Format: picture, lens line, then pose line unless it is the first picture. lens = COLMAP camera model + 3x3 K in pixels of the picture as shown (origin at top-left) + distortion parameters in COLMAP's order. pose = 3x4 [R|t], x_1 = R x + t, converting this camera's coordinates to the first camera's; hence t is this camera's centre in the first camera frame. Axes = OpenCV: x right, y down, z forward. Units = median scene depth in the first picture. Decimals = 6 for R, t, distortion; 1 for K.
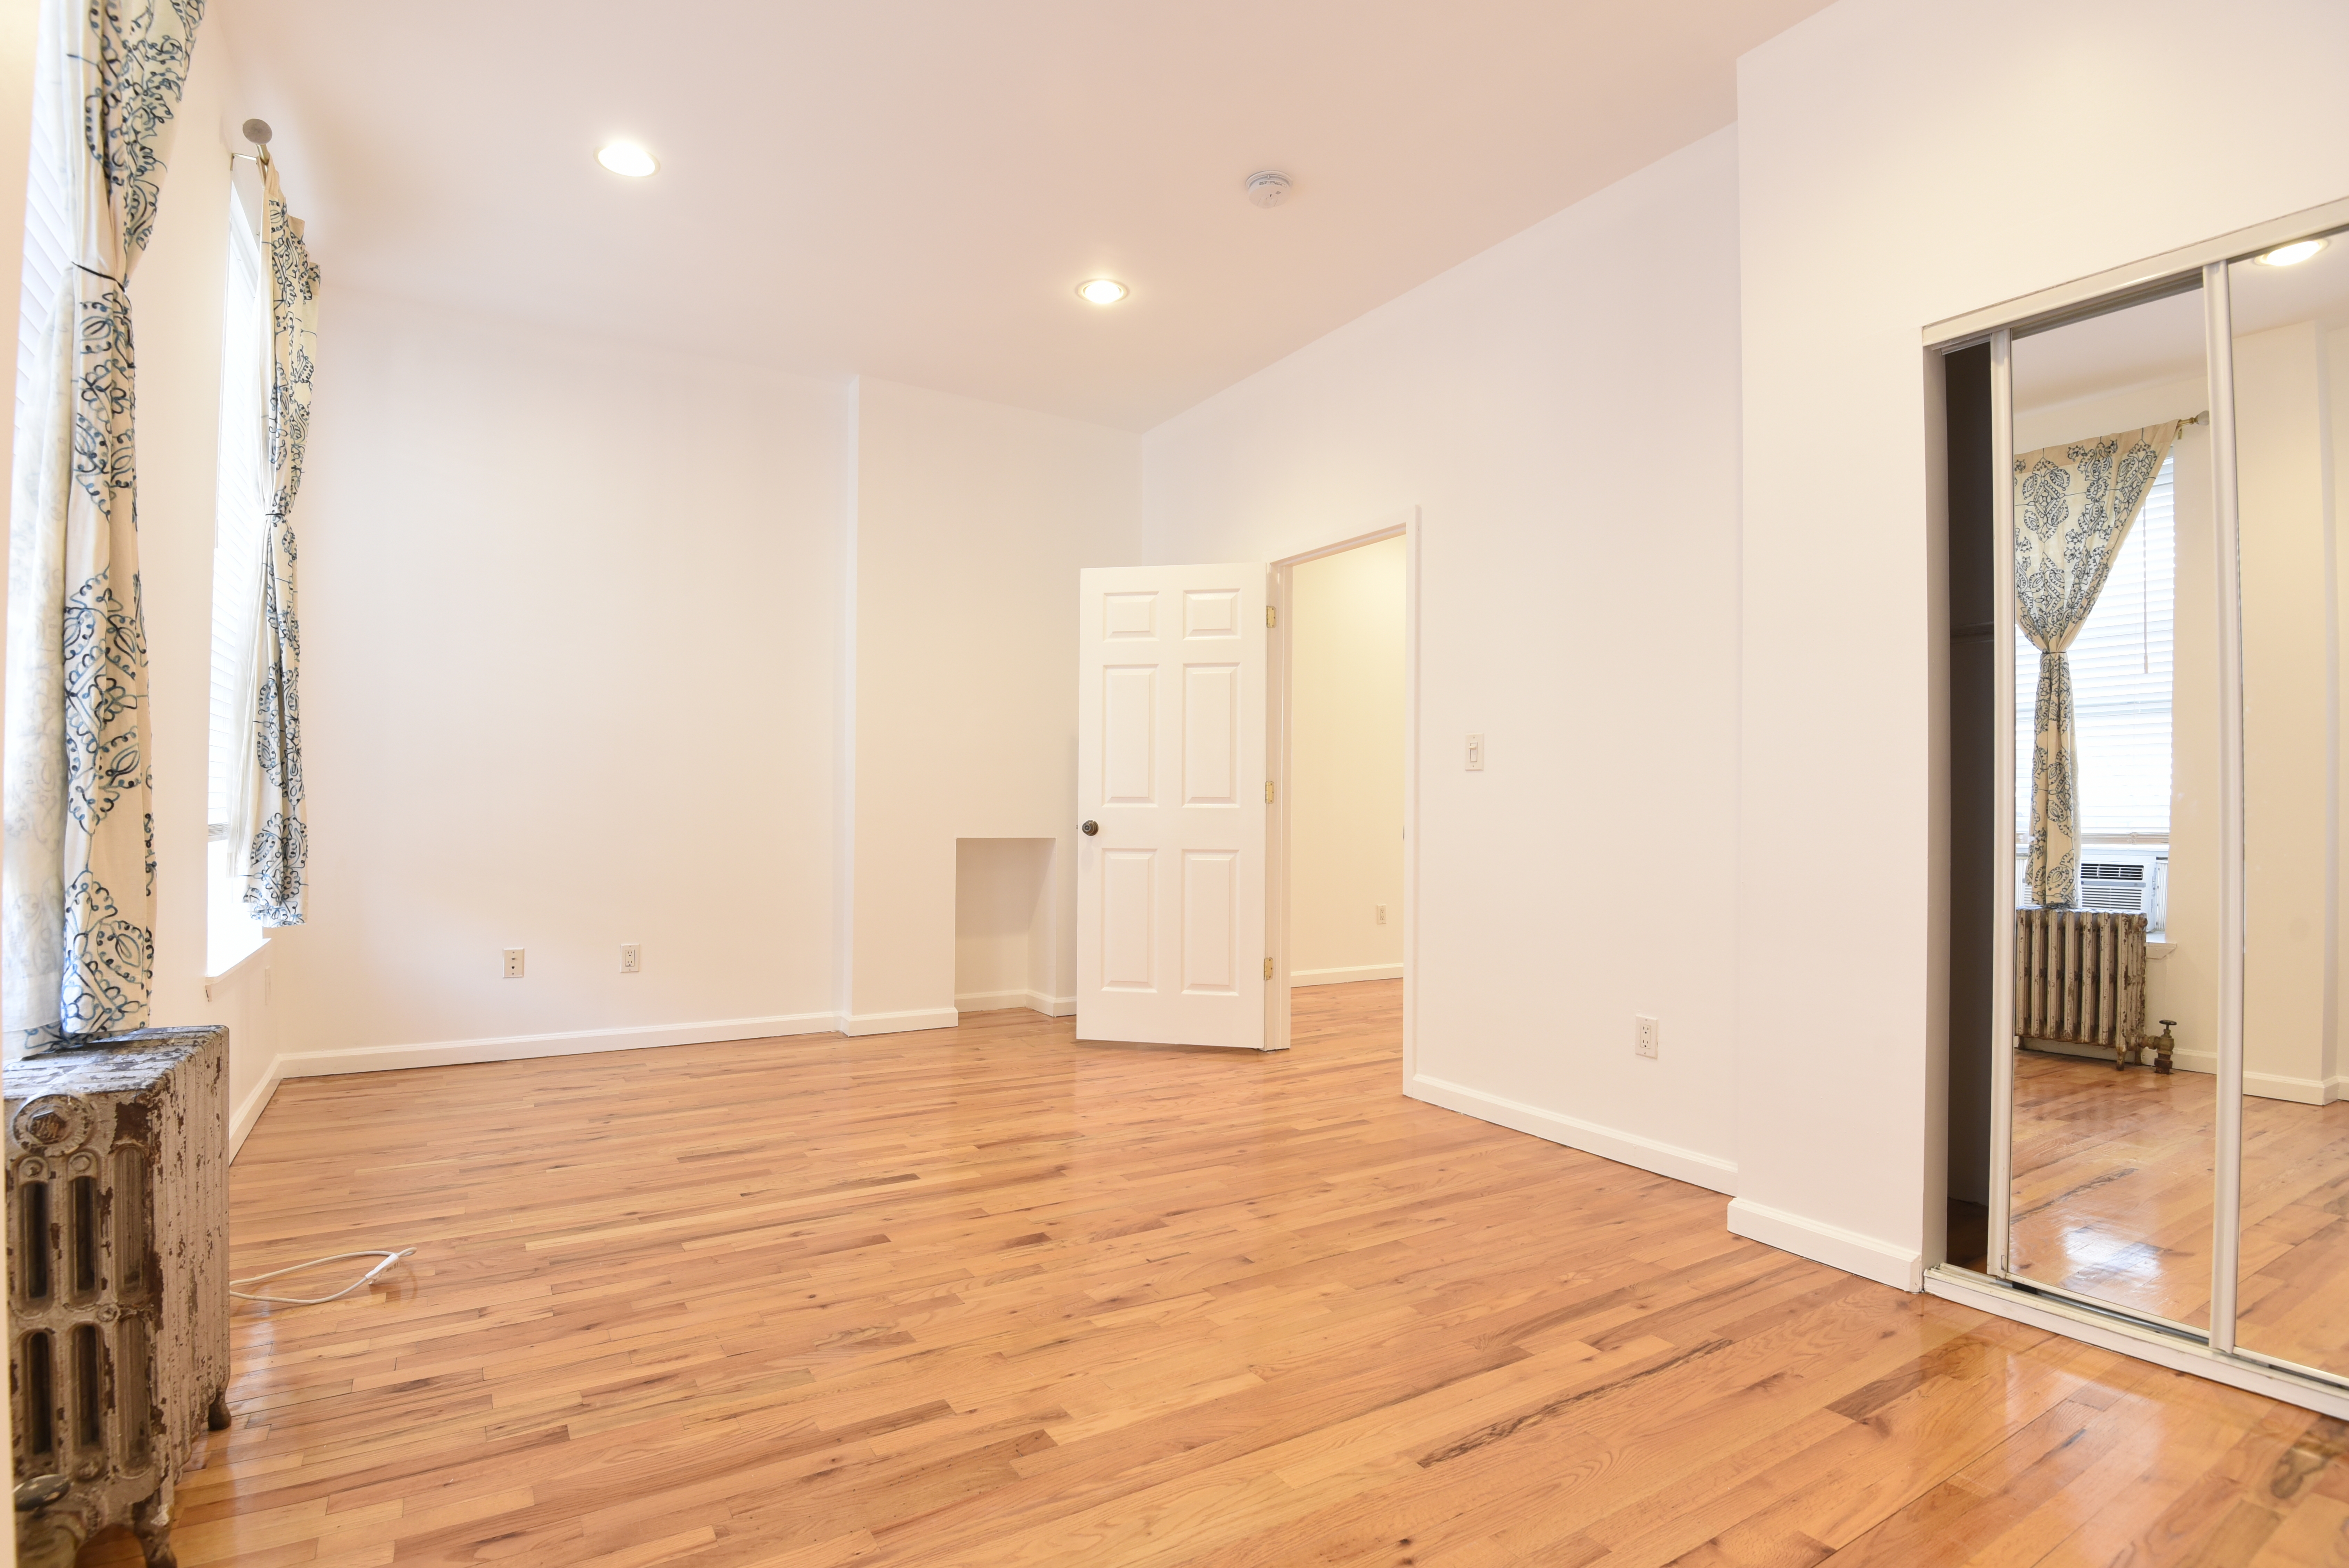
lens RADIAL K [[1149.9, 0, 1181.4], [0, 1149.9, 802.0], [0, 0, 1]] dist [0.004631, -0.029882]
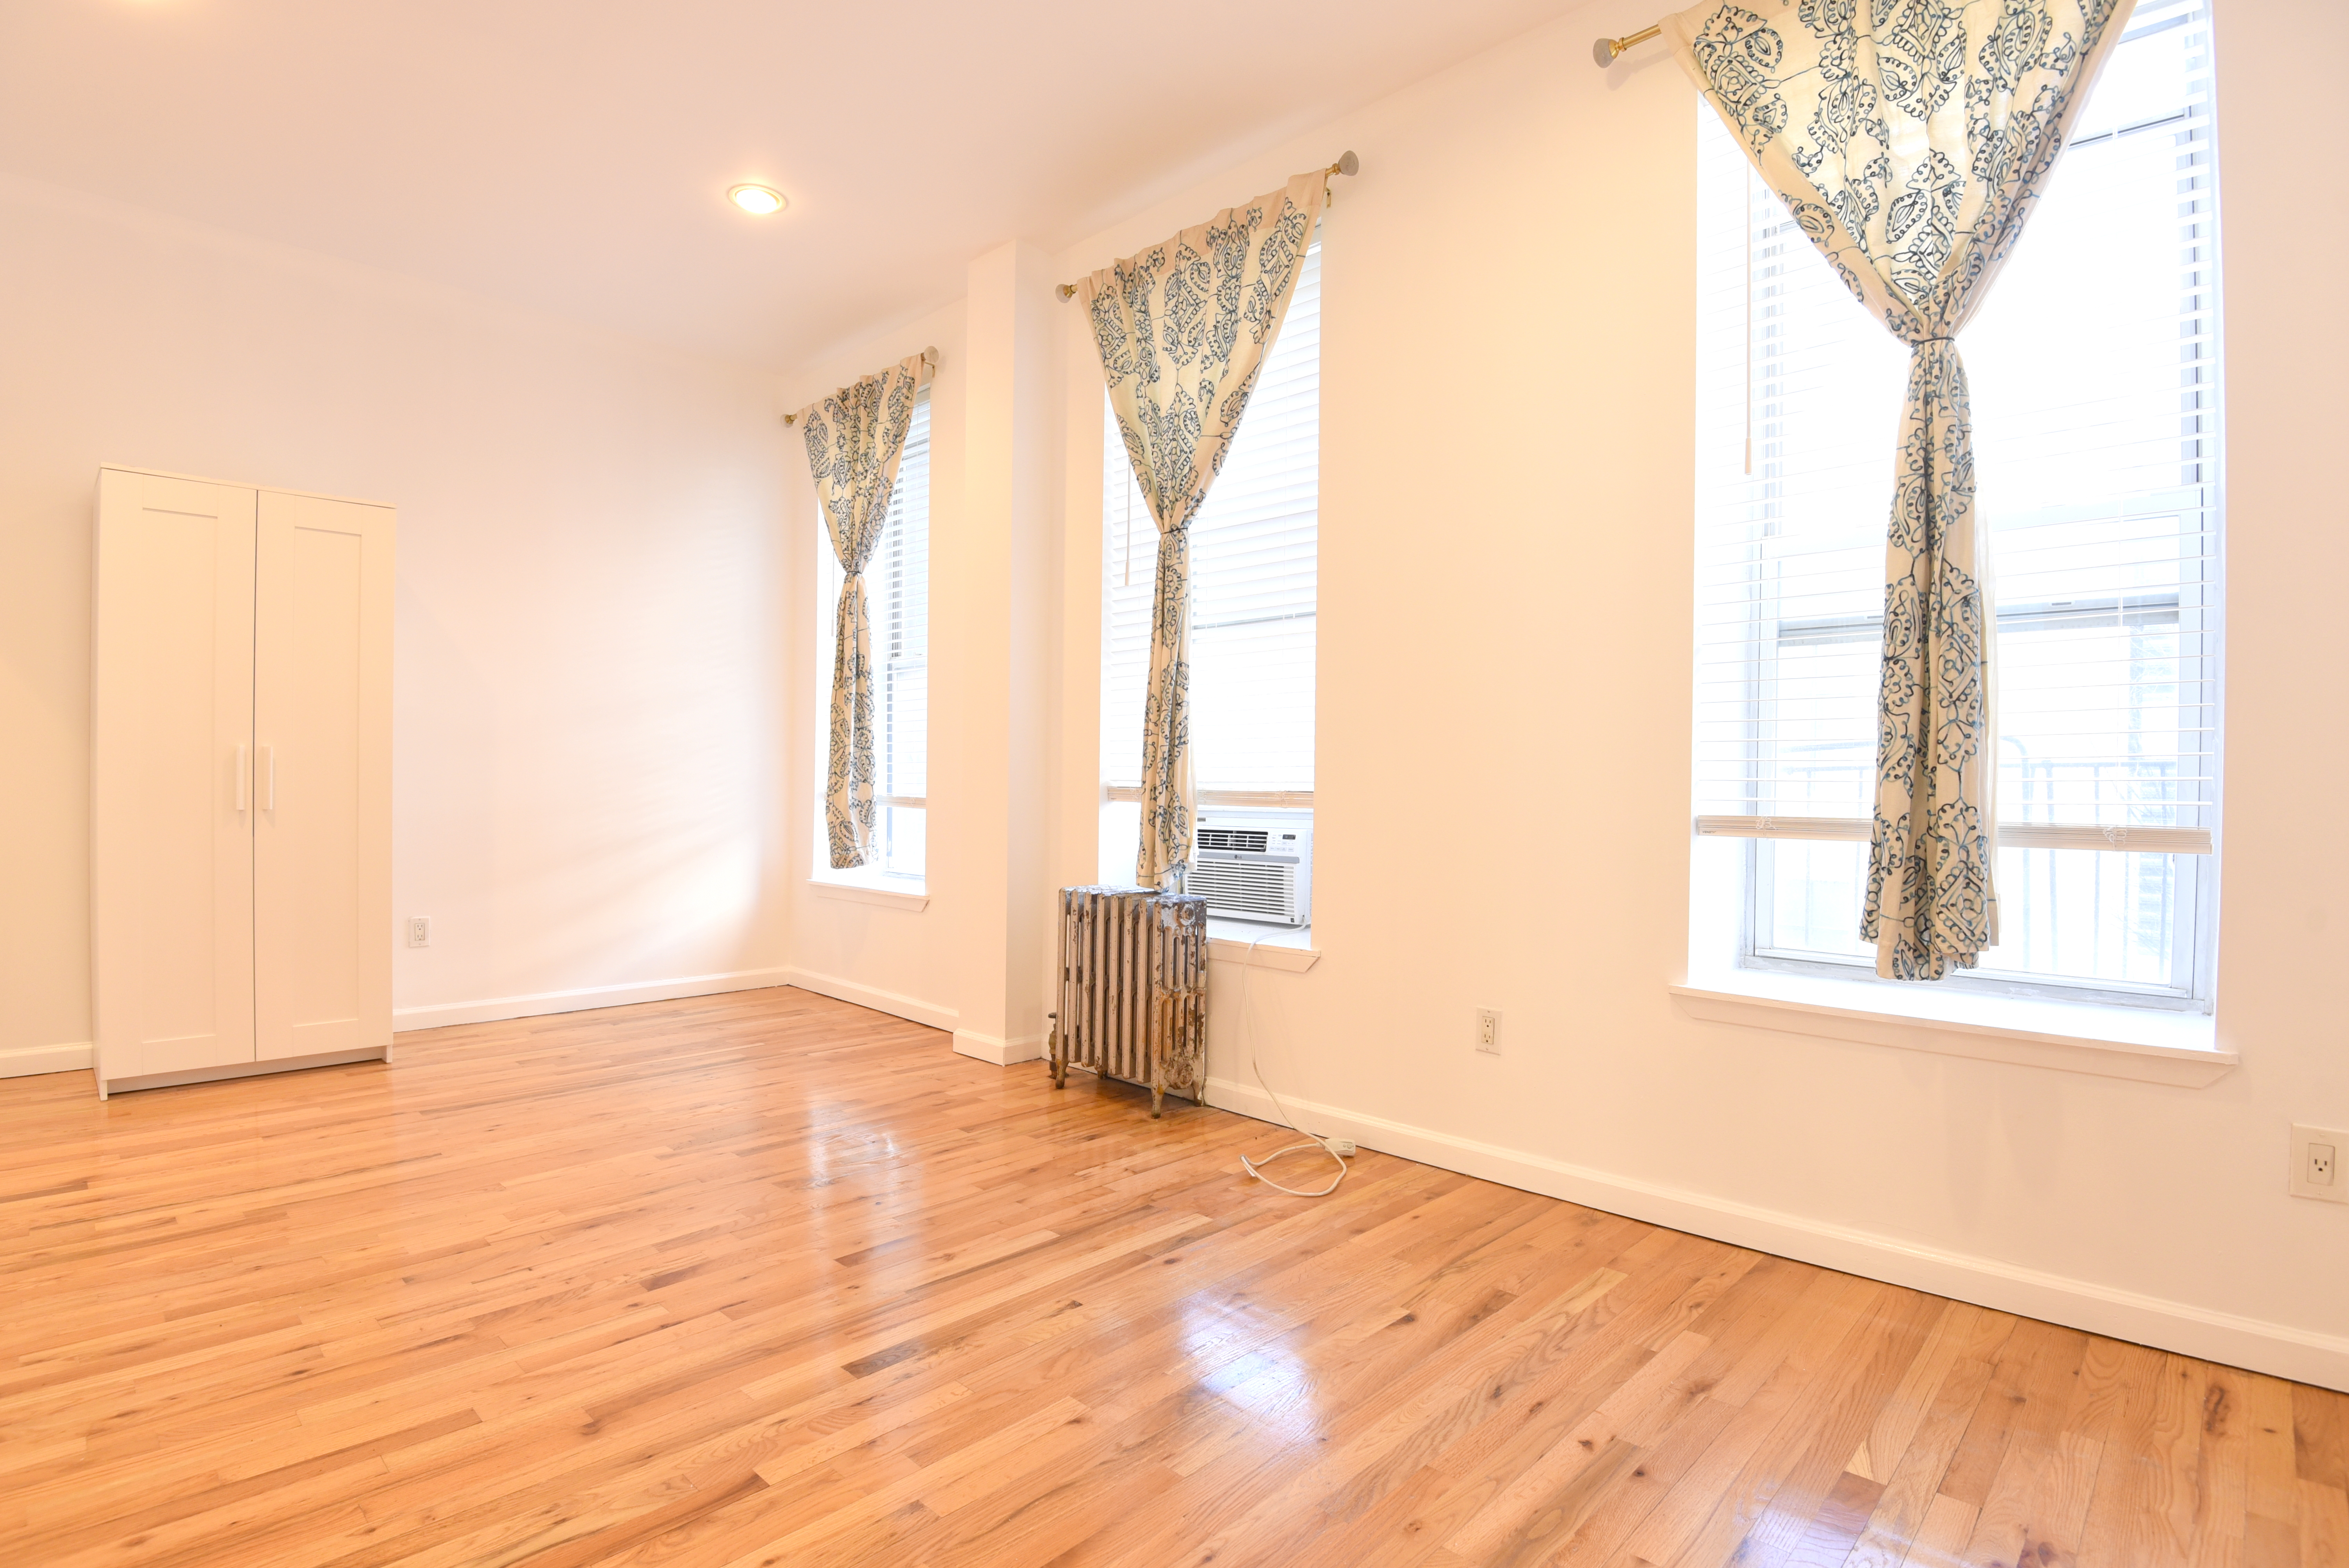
lens RADIAL K [[1149.9, 0, 1181.4], [0, 1149.9, 802.0], [0, 0, 1]] dist [0.004631, -0.029882]
pose [[-0.970617, -0.016350, -0.240074, -0.290380], [-0.018899, 0.999787, 0.008321, 0.012888], [0.239887, 0.012614, -0.970719, 1.902989]]
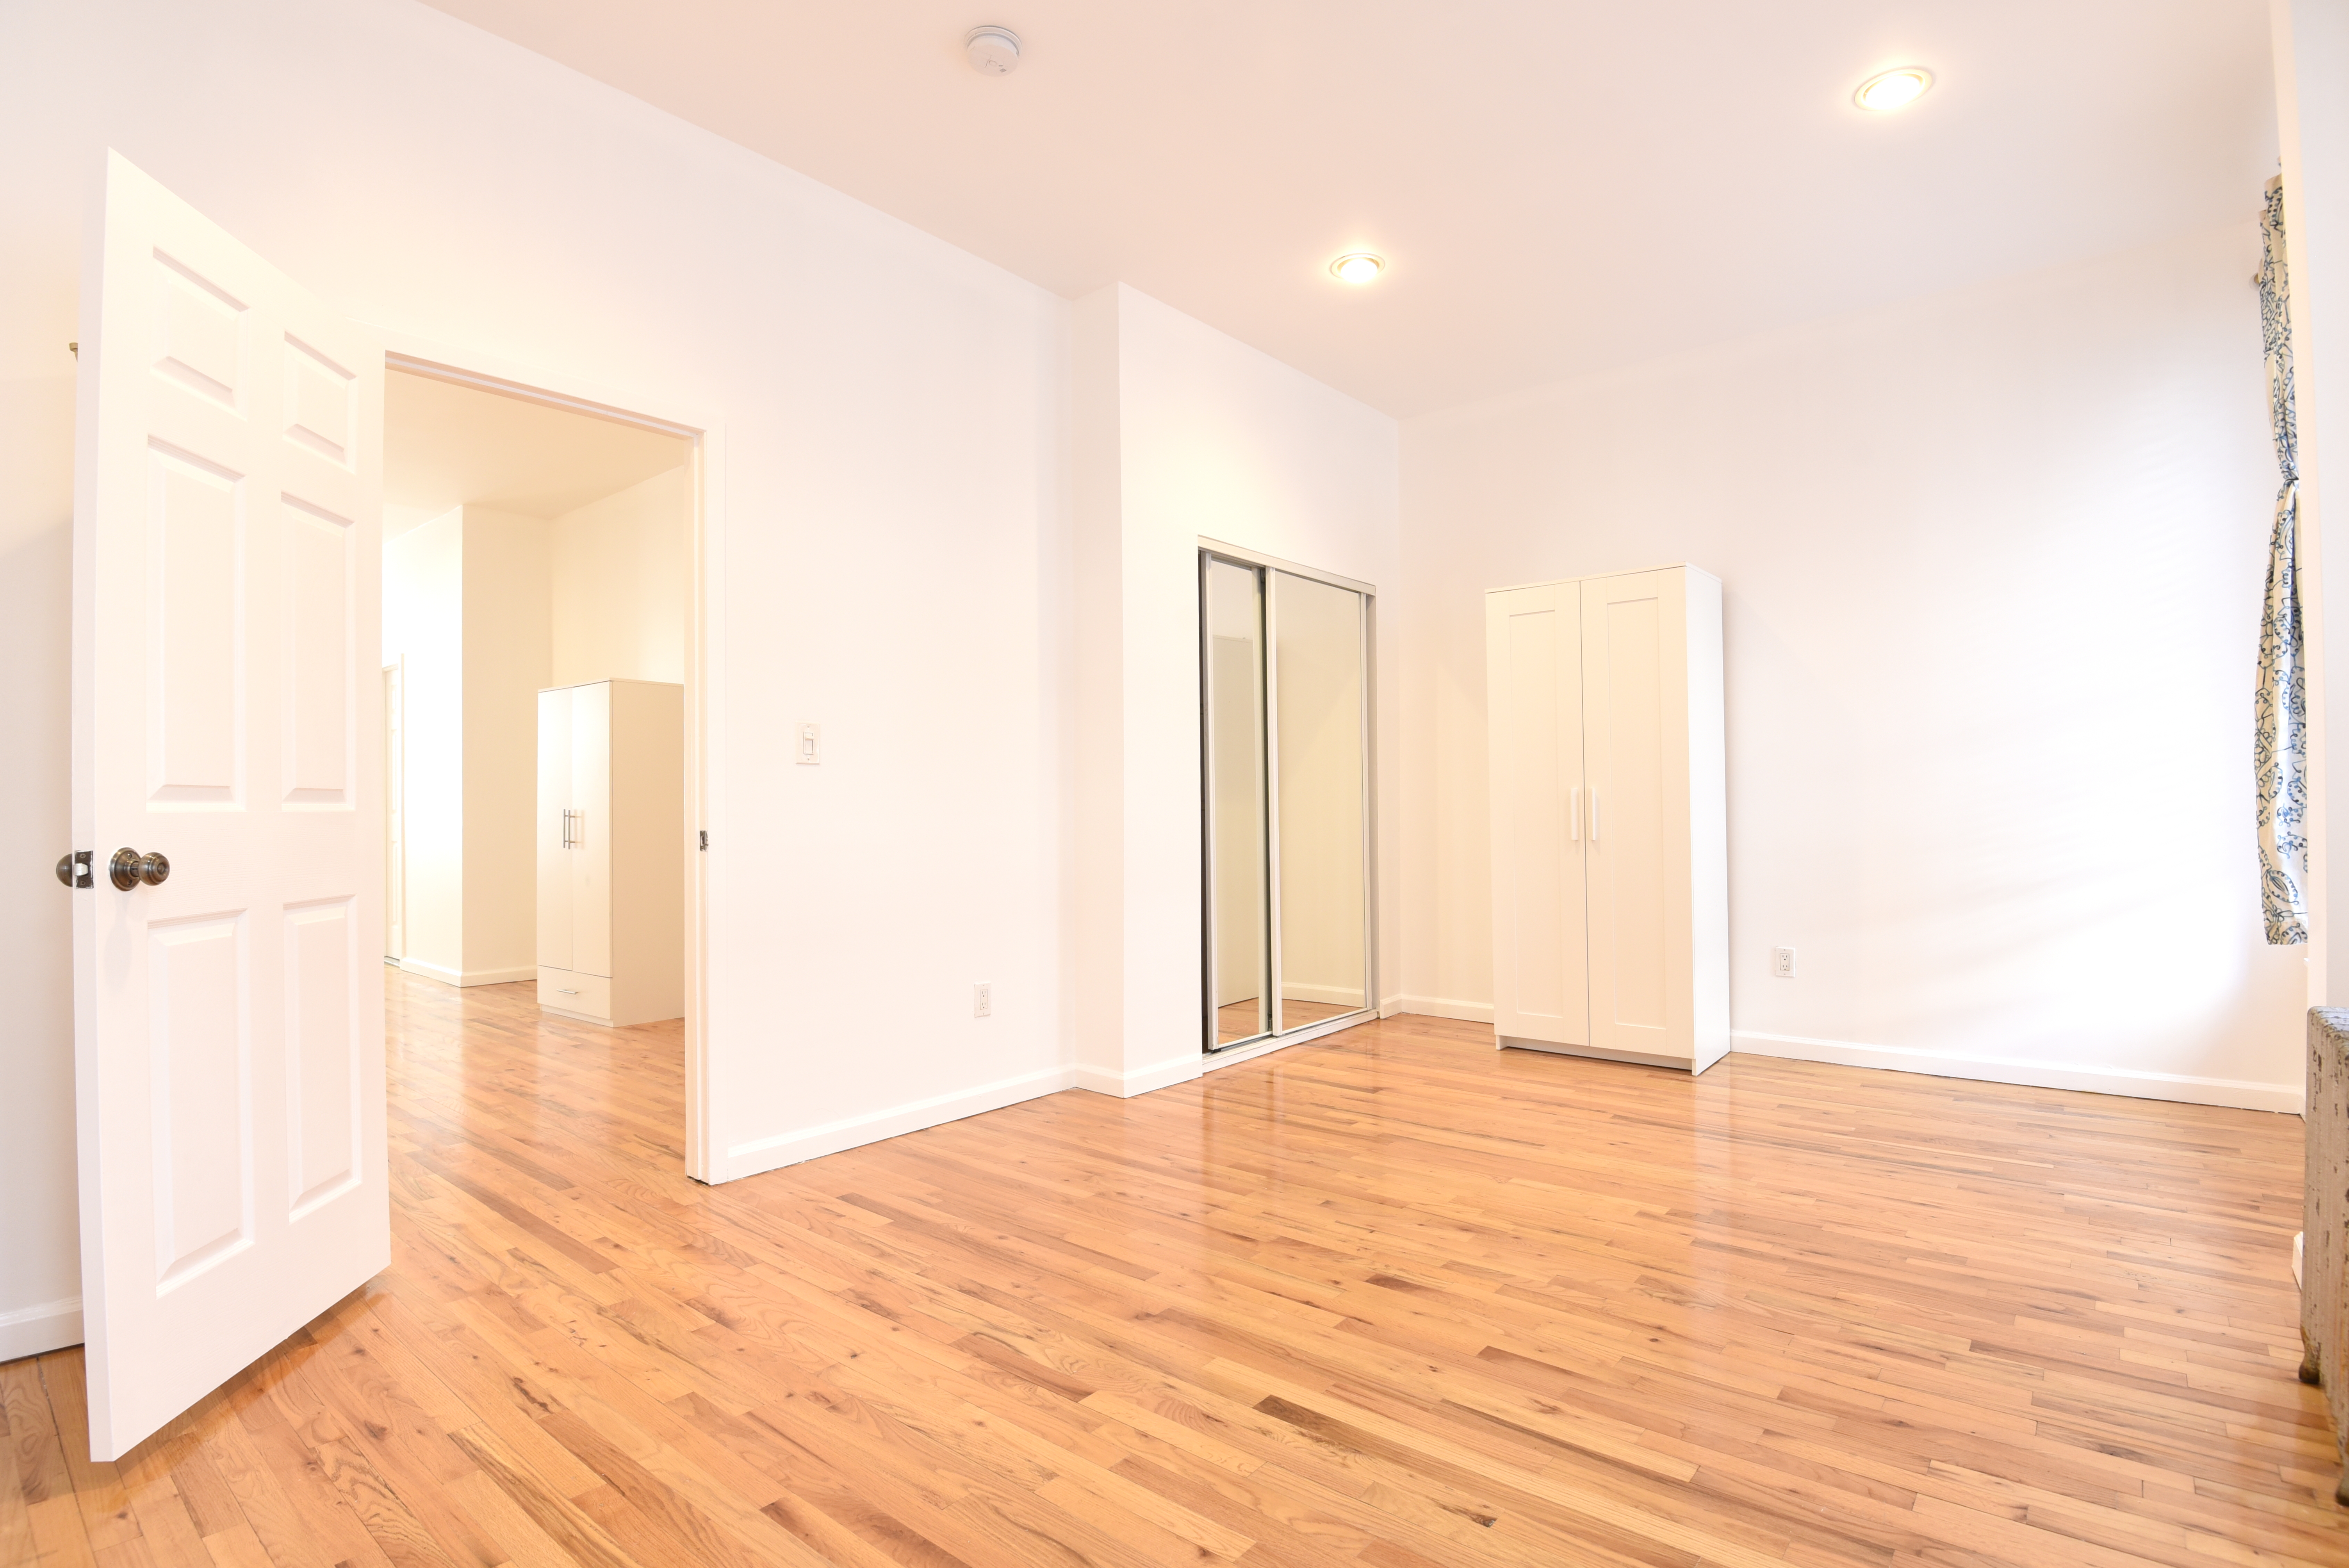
lens RADIAL K [[1141.7, 0, 1144.7], [0, 1141.7, 787.2], [0, 0, 1]] dist [-0.013485, -0.015834]
pose [[-0.298004, 0.012734, 0.954480, -0.932017], [-0.001961, 0.999901, -0.013953, 0.002239], [-0.954563, -0.006030, -0.297949, 1.448557]]
